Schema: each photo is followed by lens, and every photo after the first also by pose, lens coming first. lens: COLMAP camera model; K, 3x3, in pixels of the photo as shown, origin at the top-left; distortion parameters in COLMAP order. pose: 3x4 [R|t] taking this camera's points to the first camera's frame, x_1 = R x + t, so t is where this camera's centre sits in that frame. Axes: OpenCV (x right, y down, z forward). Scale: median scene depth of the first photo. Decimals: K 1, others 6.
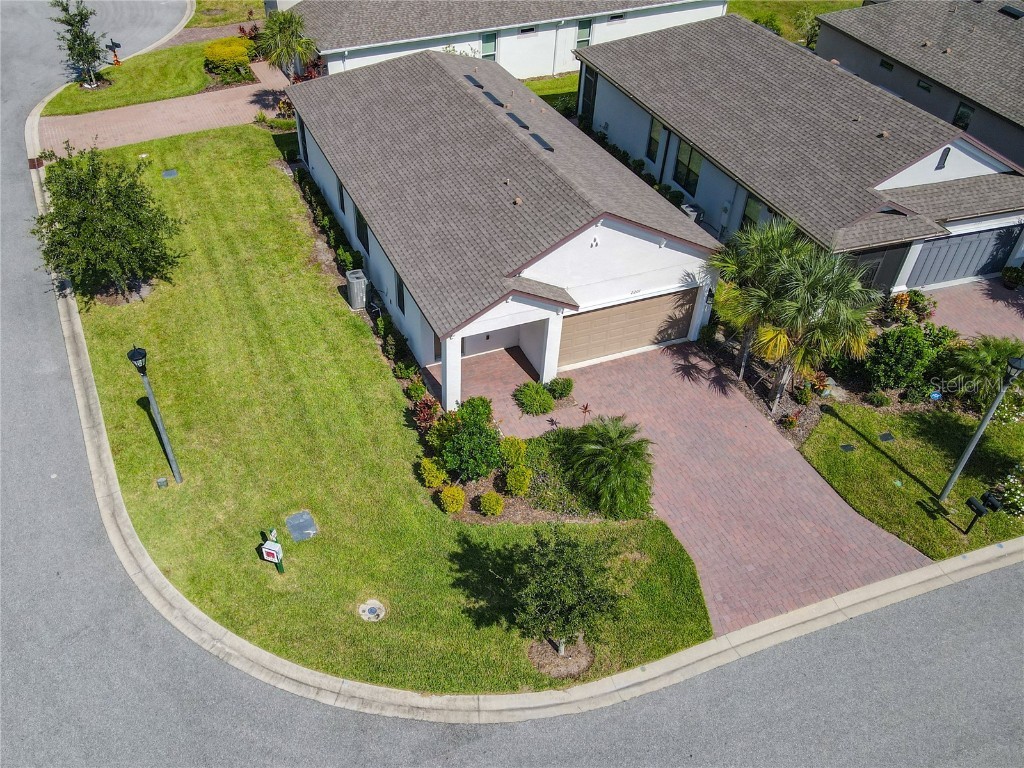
lens RADIAL K [[788.6, 0, 477.1], [0, 788.6, 392.9], [0, 0, 1]] dist [0.007570, 0.005975]
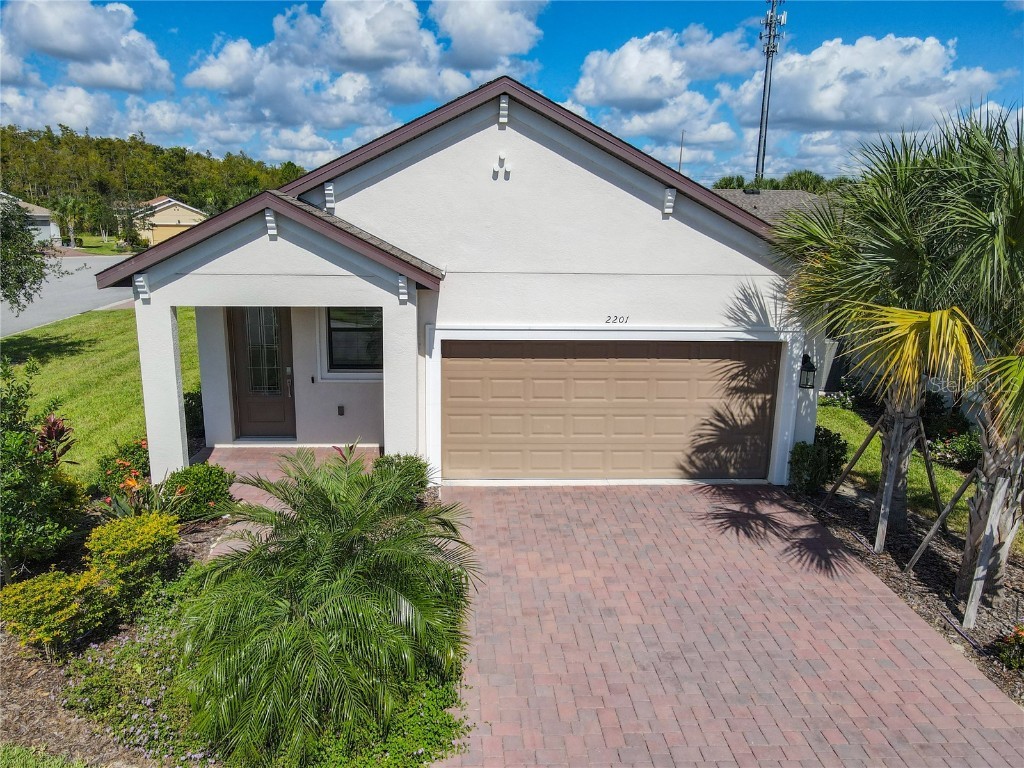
lens RADIAL K [[756.8, 0, 512.0], [0, 756.8, 384.0], [0, 0, 1]] dist [0.020765, 0.002558]
pose [[0.954038, 0.067524, -0.291979, 0.278646], [-0.196753, 0.876029, -0.440297, 0.116029], [0.226051, 0.477508, 0.849051, 0.632744]]
